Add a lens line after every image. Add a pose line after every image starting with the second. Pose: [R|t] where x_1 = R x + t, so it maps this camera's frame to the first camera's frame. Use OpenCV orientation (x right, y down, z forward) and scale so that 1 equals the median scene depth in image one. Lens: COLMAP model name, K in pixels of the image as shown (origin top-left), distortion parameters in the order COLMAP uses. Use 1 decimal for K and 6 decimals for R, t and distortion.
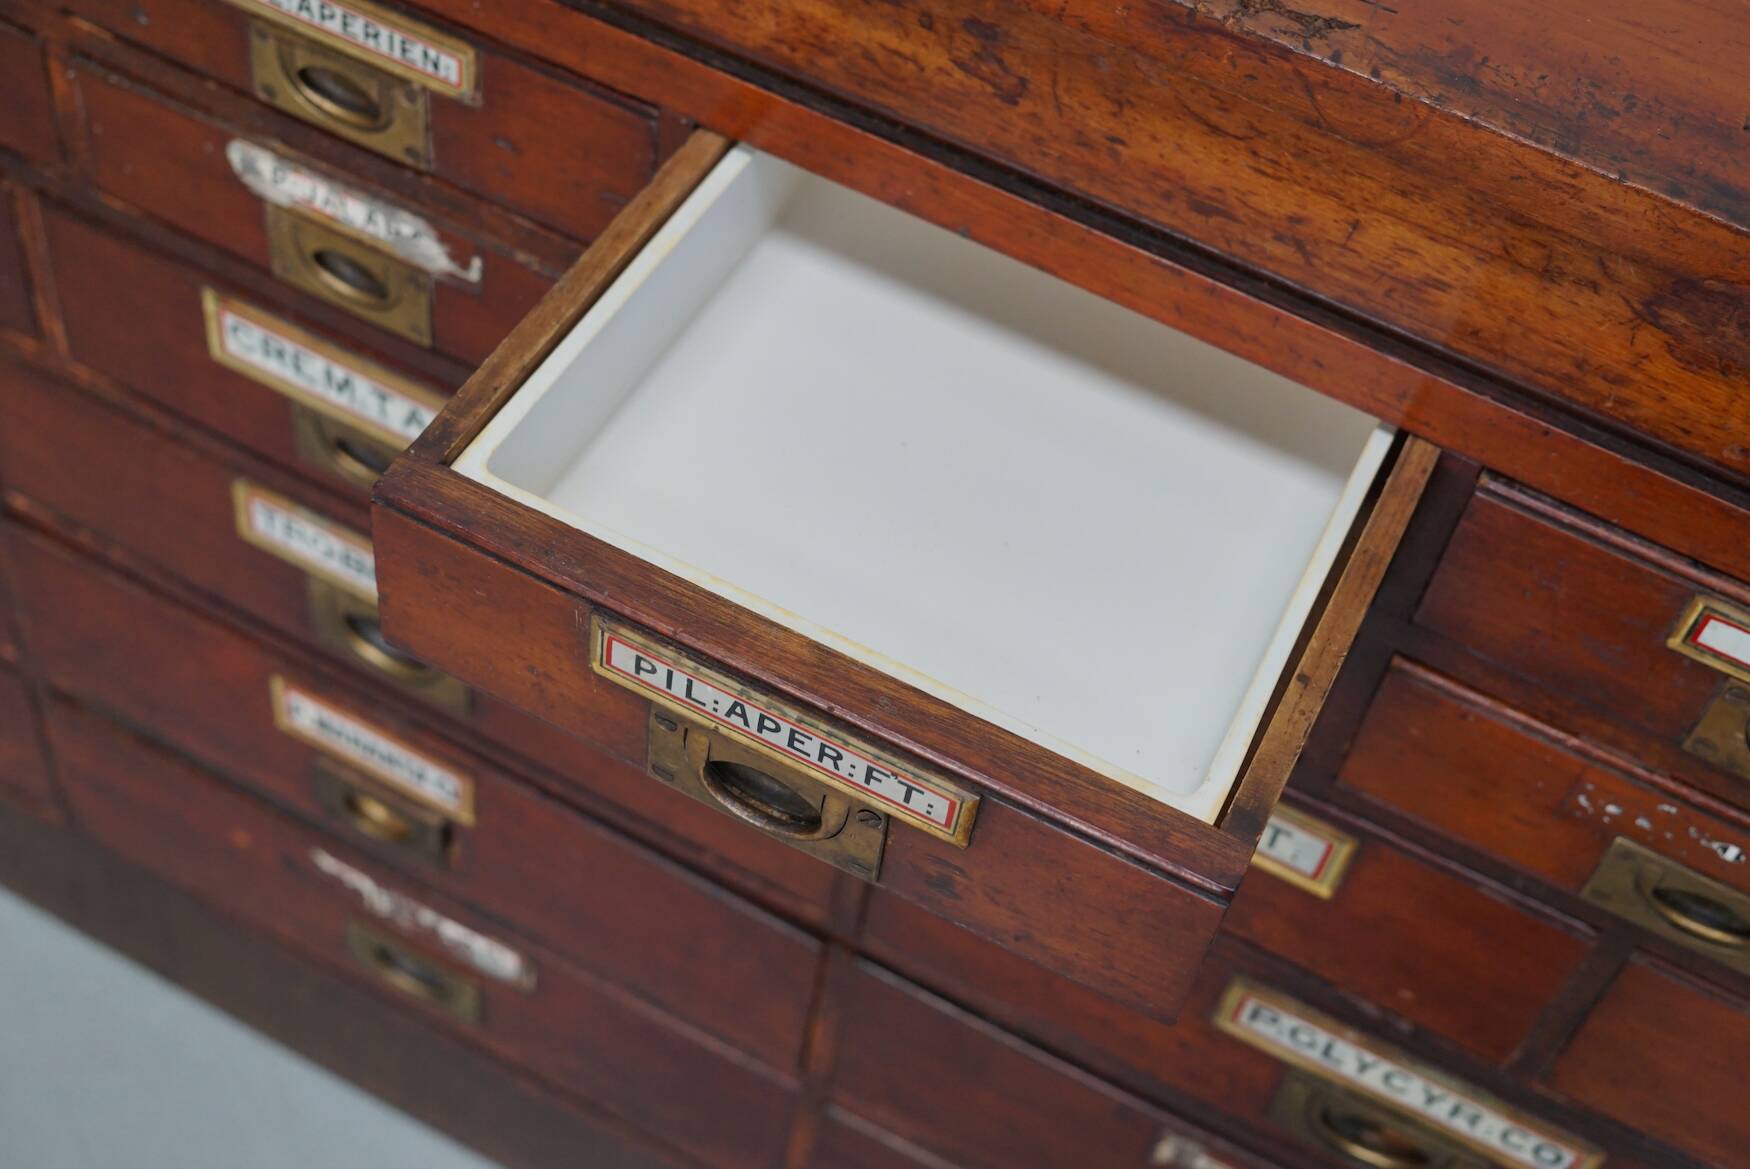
lens RADIAL K [[2259.1, 0, 875.0], [0, 2259.1, 584.5], [0, 0, 1]] dist [-0.145842, 0.326957]
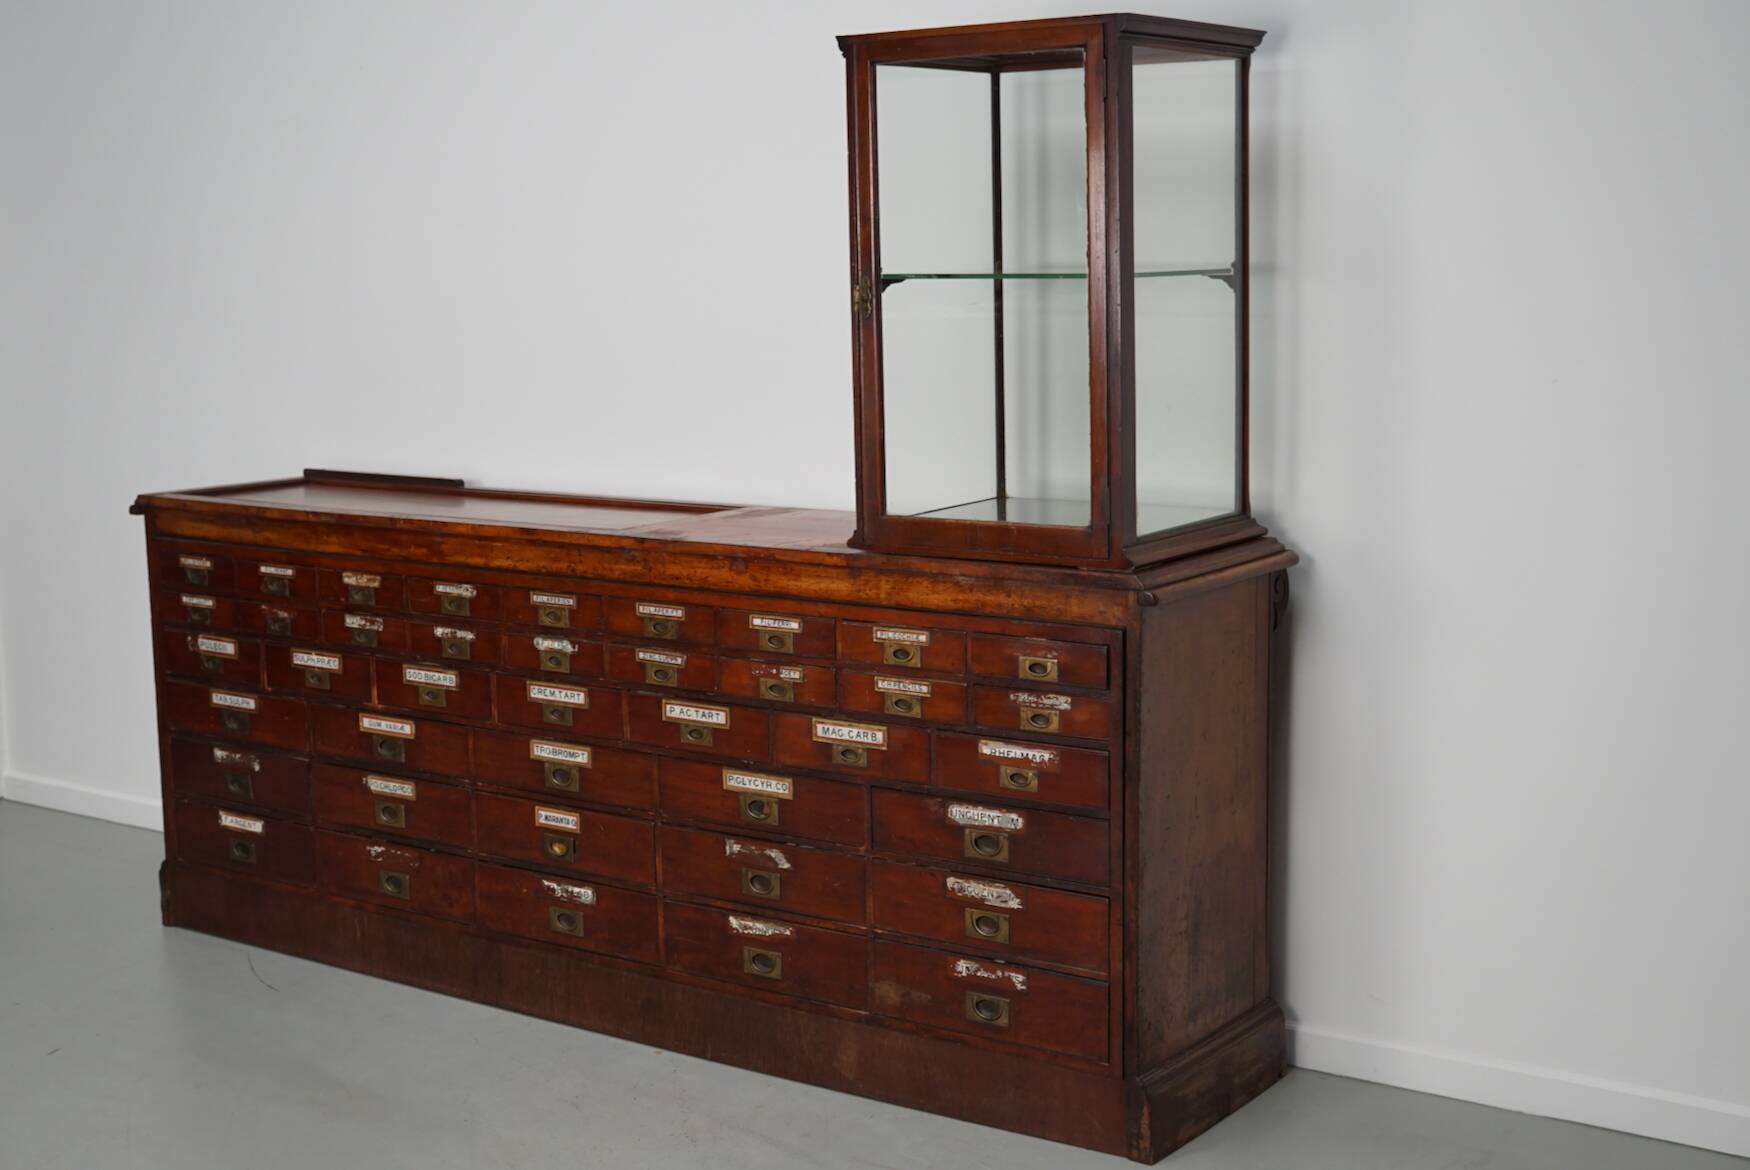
lens RADIAL K [[2259.1, 0, 875.0], [0, 2259.1, 585.0], [0, 0, 1]] dist [-0.145842, 0.326957]
pose [[0.981600, -0.111863, -0.154750, 1.620944], [-0.020745, 0.743158, -0.668794, 3.949609], [0.189817, 0.659699, 0.727164, -3.378504]]
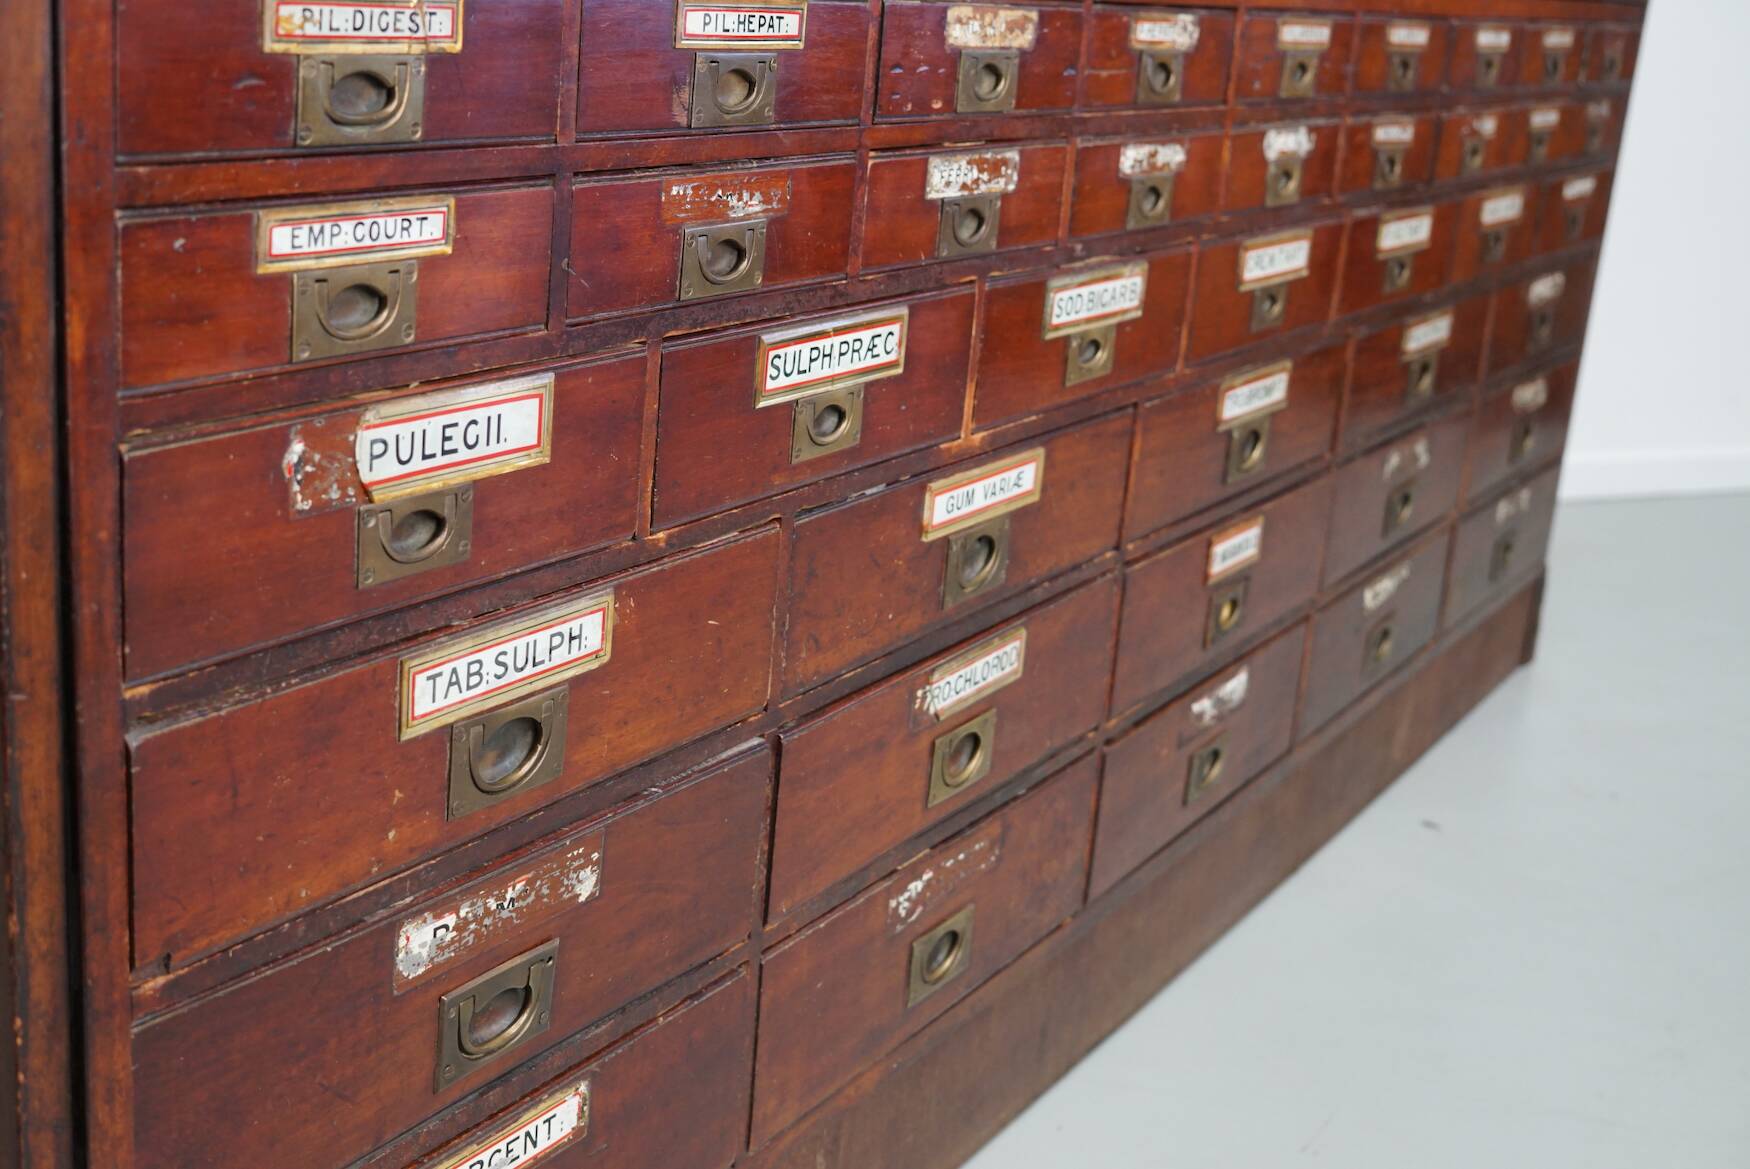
lens RADIAL K [[2259.1, 0, 875.0], [0, 2259.1, 584.5], [0, 0, 1]] dist [-0.145842, 0.326957]
pose [[0.075666, -0.391349, 0.917126, -3.033982], [0.711310, 0.665757, 0.225401, -0.821174], [-0.698793, 0.635306, 0.328746, 1.039140]]
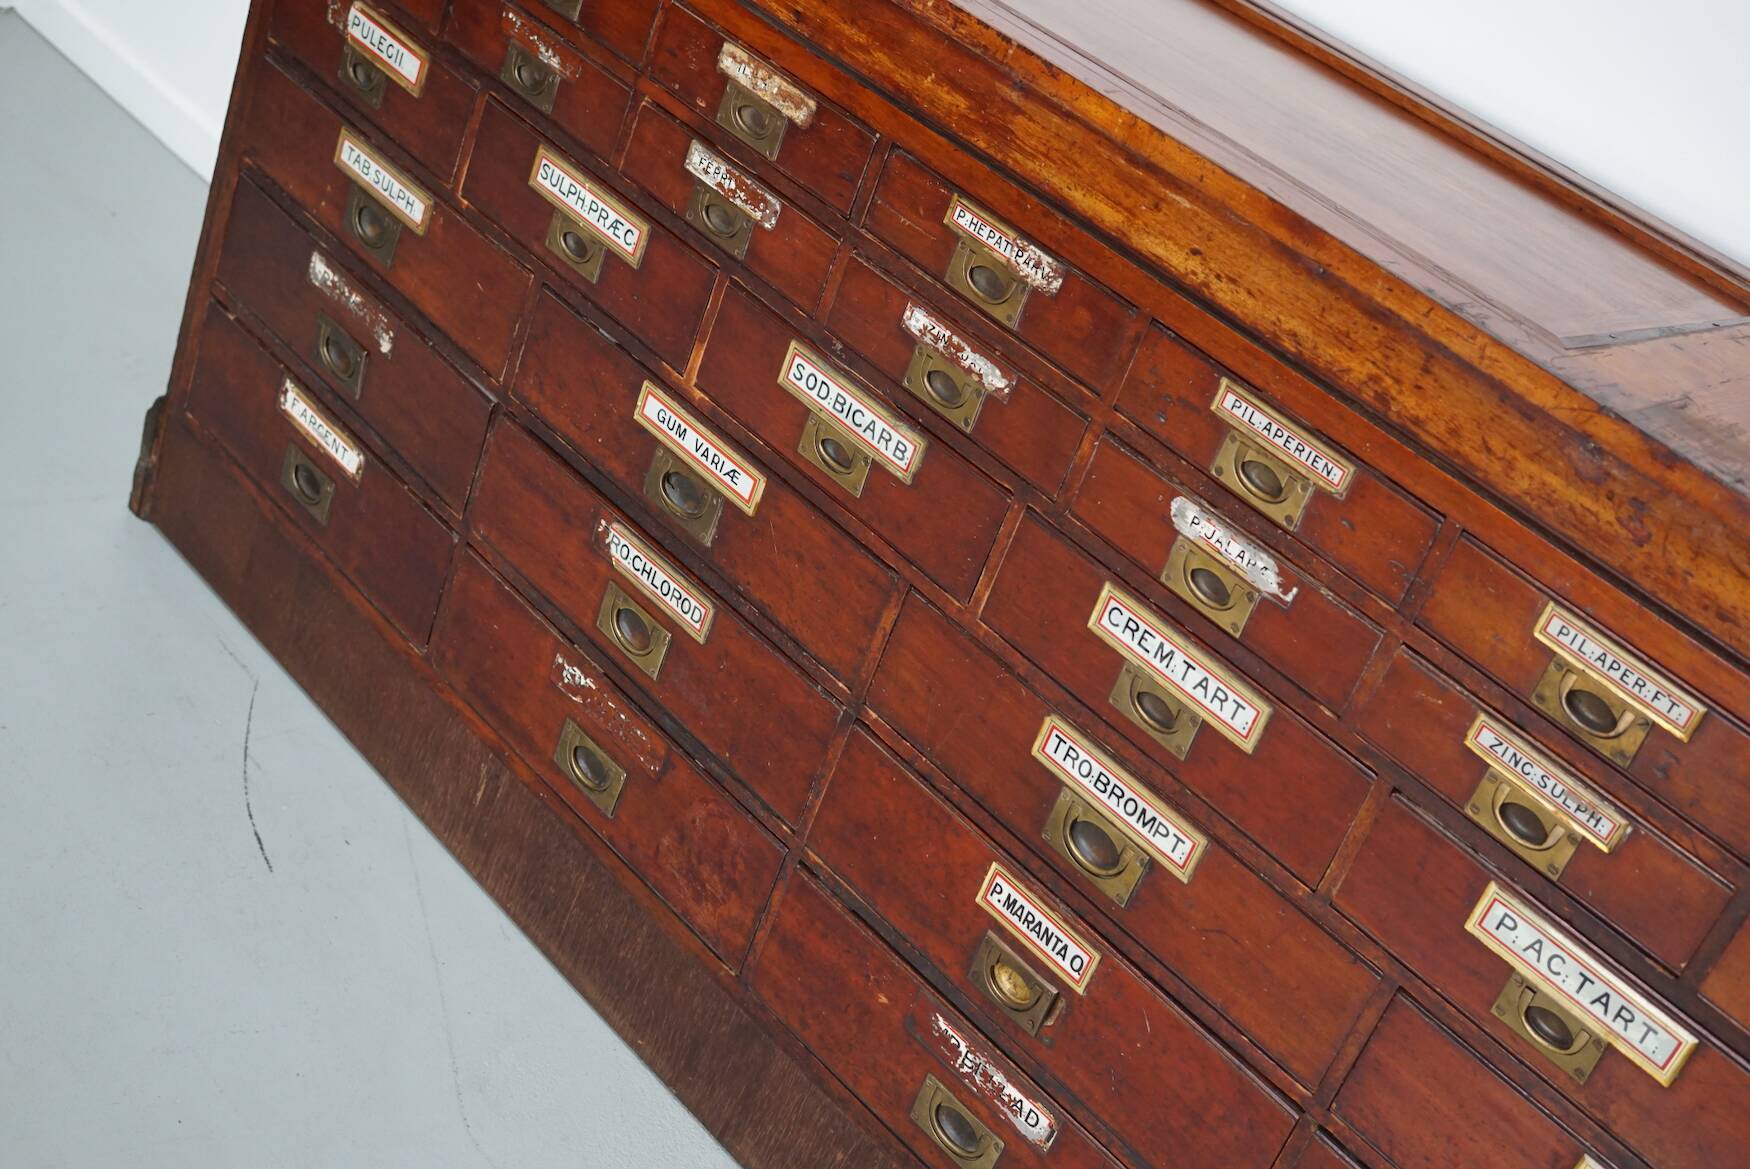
lens RADIAL K [[2259.1, 0, 875.0], [0, 2259.1, 584.5], [0, 0, 1]] dist [-0.145842, 0.326957]
pose [[0.927847, 0.323849, -0.184993, -0.191926], [-0.371702, 0.843675, -0.387363, 0.835243], [0.030627, 0.428175, 0.903177, -0.803324]]
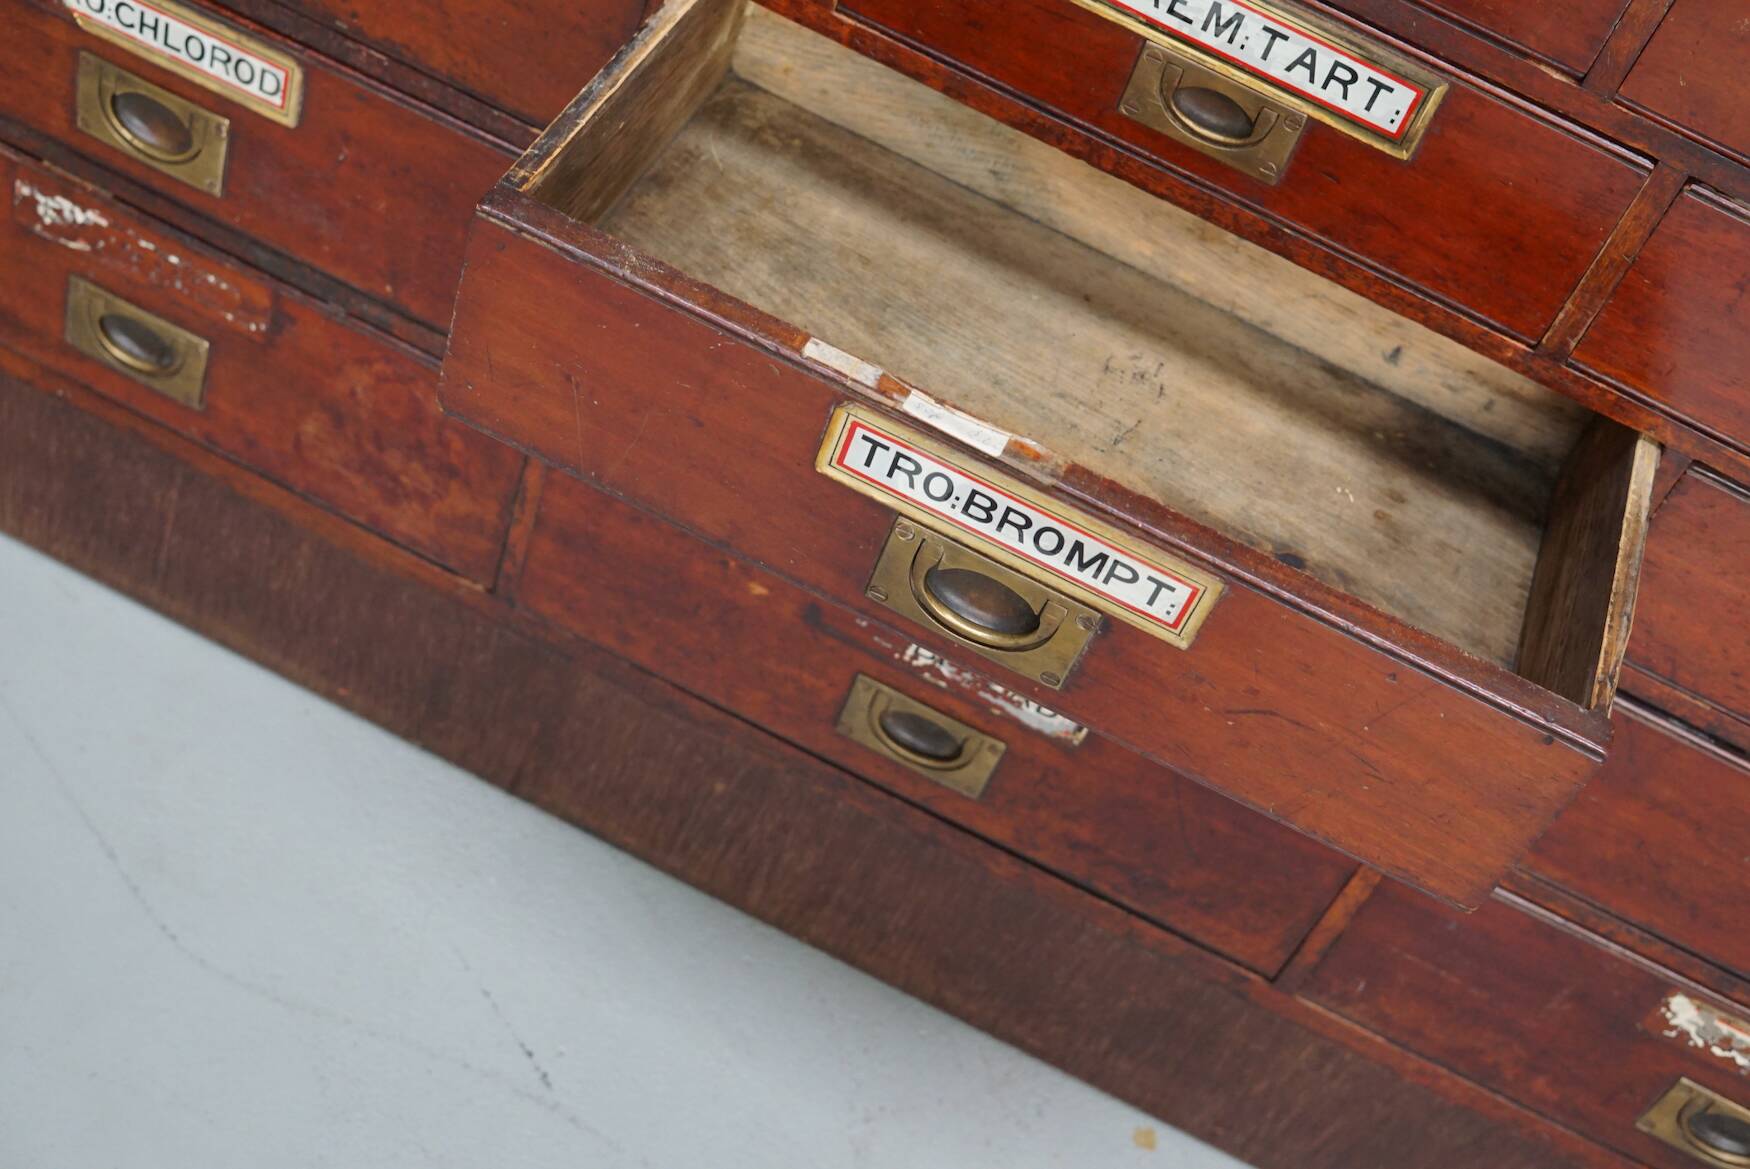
lens RADIAL K [[2259.1, 0, 875.0], [0, 2259.1, 584.5], [0, 0, 1]] dist [-0.145842, 0.326957]
pose [[0.979318, 0.044167, 0.197450, -0.780472], [-0.033425, 0.997791, -0.057415, 0.302940], [-0.199550, 0.049627, 0.978630, 0.085415]]
